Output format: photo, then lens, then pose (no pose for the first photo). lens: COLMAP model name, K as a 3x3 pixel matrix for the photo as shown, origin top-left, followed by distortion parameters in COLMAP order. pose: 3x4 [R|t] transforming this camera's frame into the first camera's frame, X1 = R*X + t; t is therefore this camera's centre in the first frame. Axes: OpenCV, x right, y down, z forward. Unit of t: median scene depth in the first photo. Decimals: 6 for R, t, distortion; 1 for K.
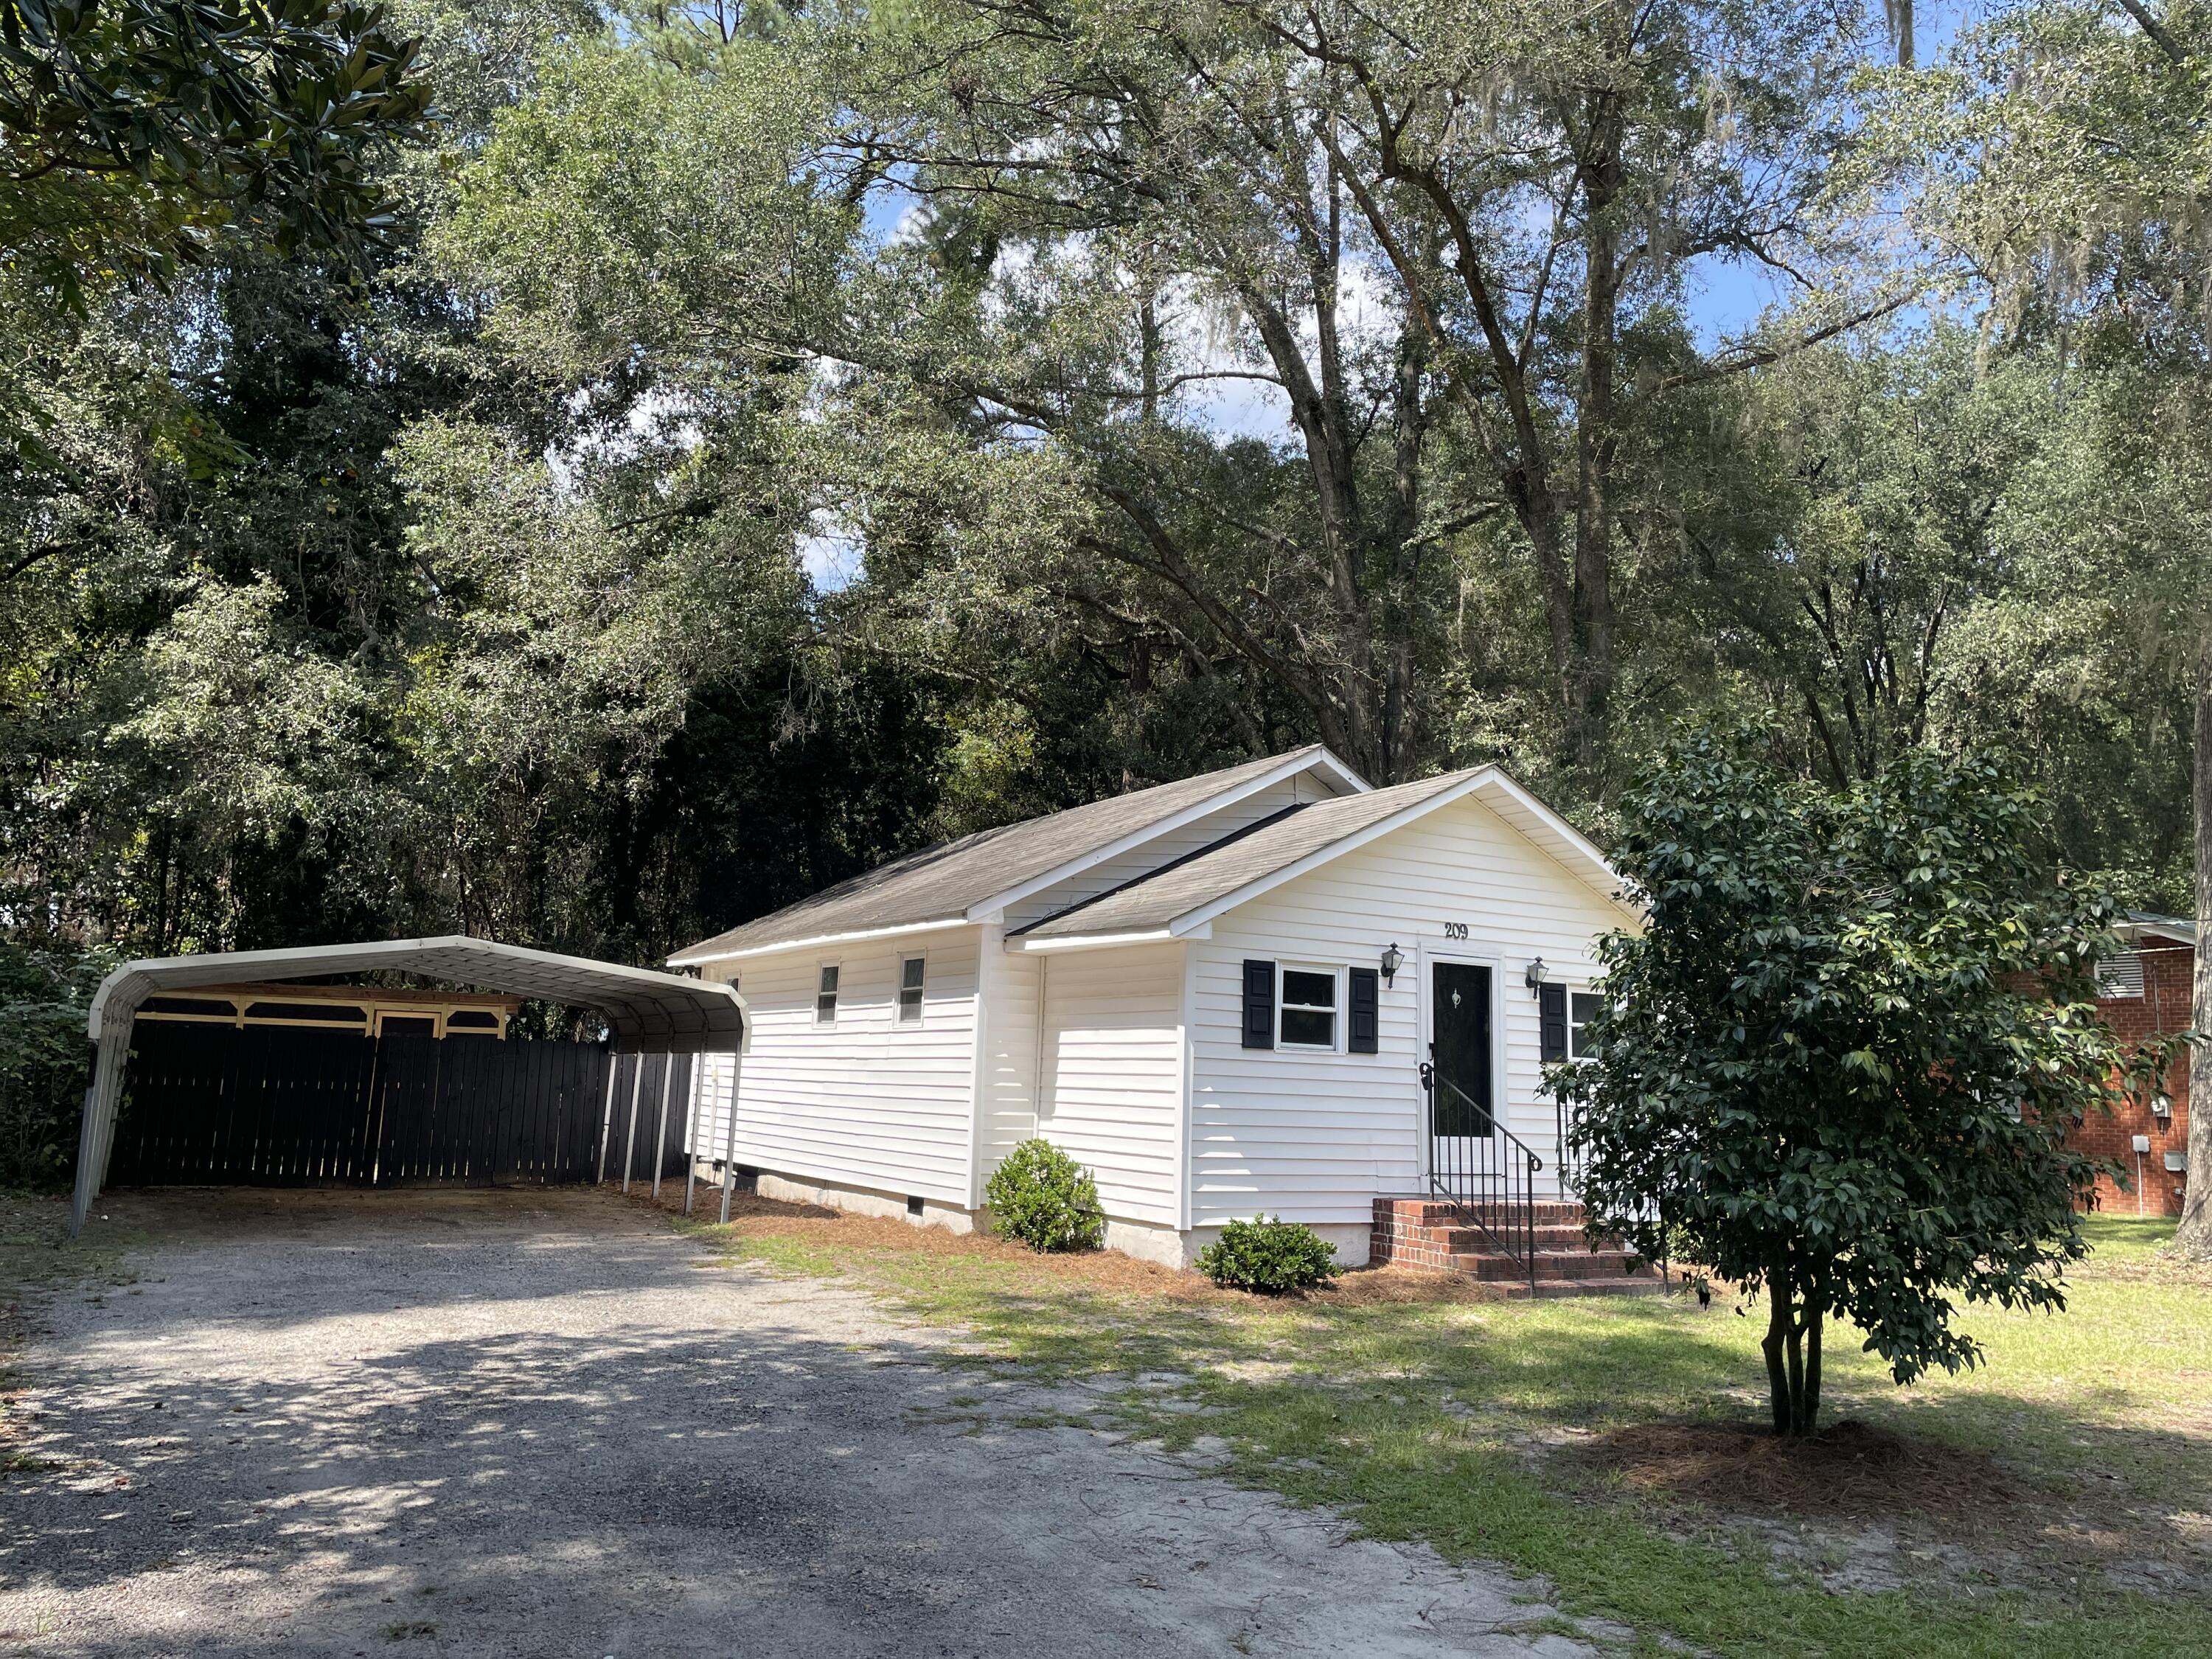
lens RADIAL K [[1674.2, 0, 1099.2], [0, 1674.2, 811.2], [0, 0, 1]] dist [0.098688, -0.128338]
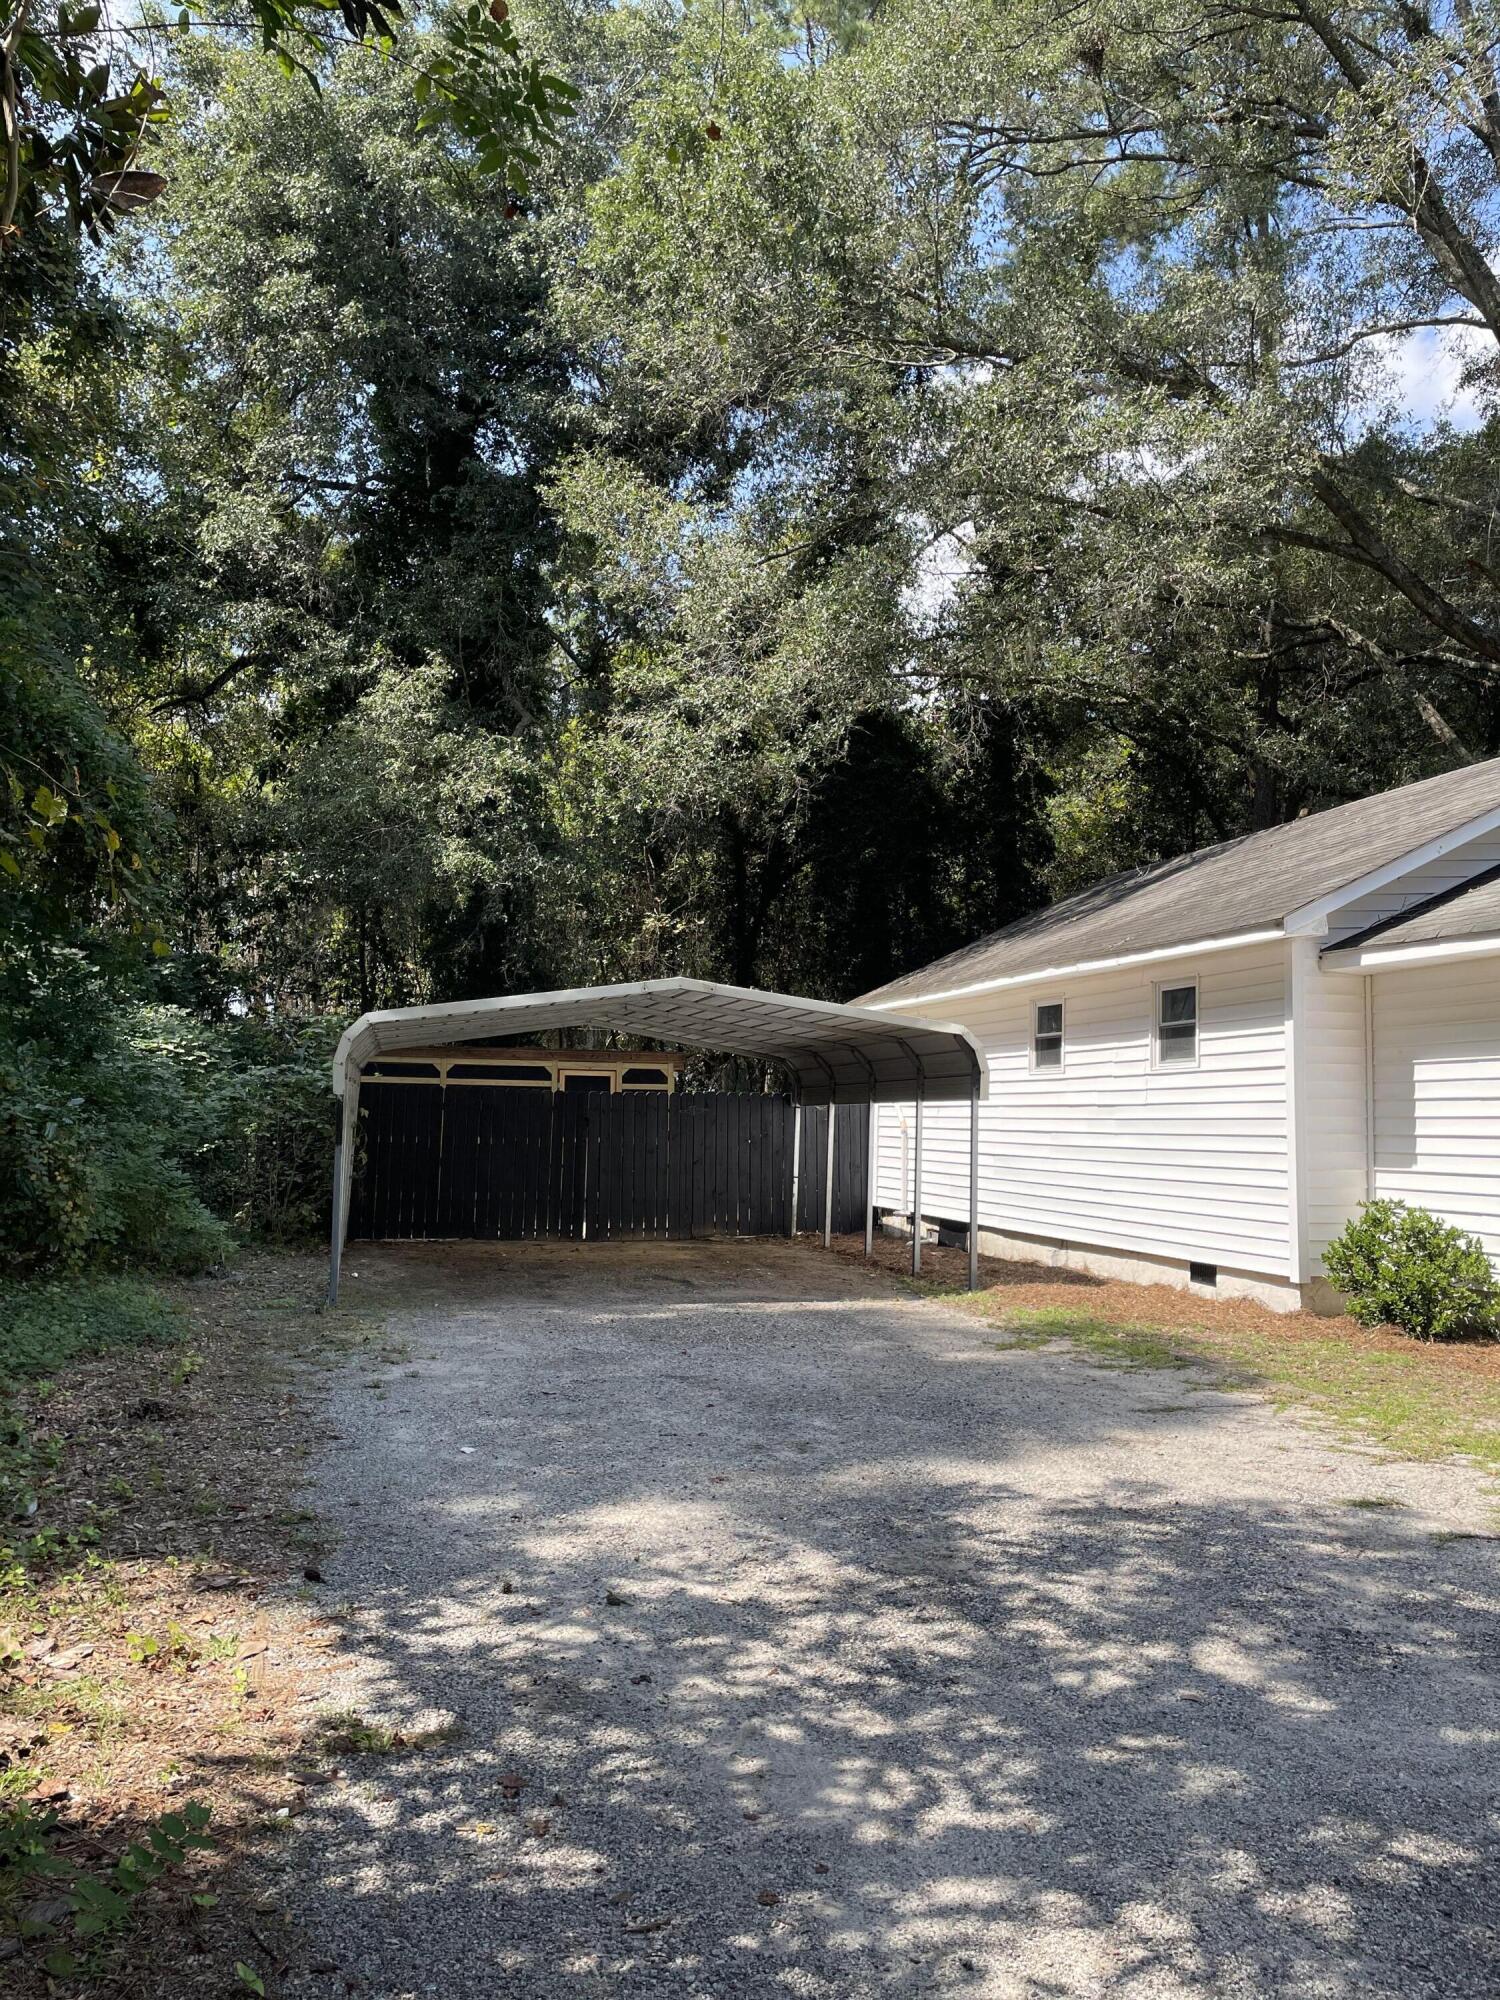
lens RADIAL K [[1513.7, 0, 741.5], [0, 1513.7, 999.5], [0, 0, 1]] dist [0.098688, -0.128338]
pose [[0.968763, -0.037513, -0.245133, -0.148808], [0.054840, 0.996426, 0.064246, 0.035263], [0.241847, -0.075682, 0.967358, 0.217460]]
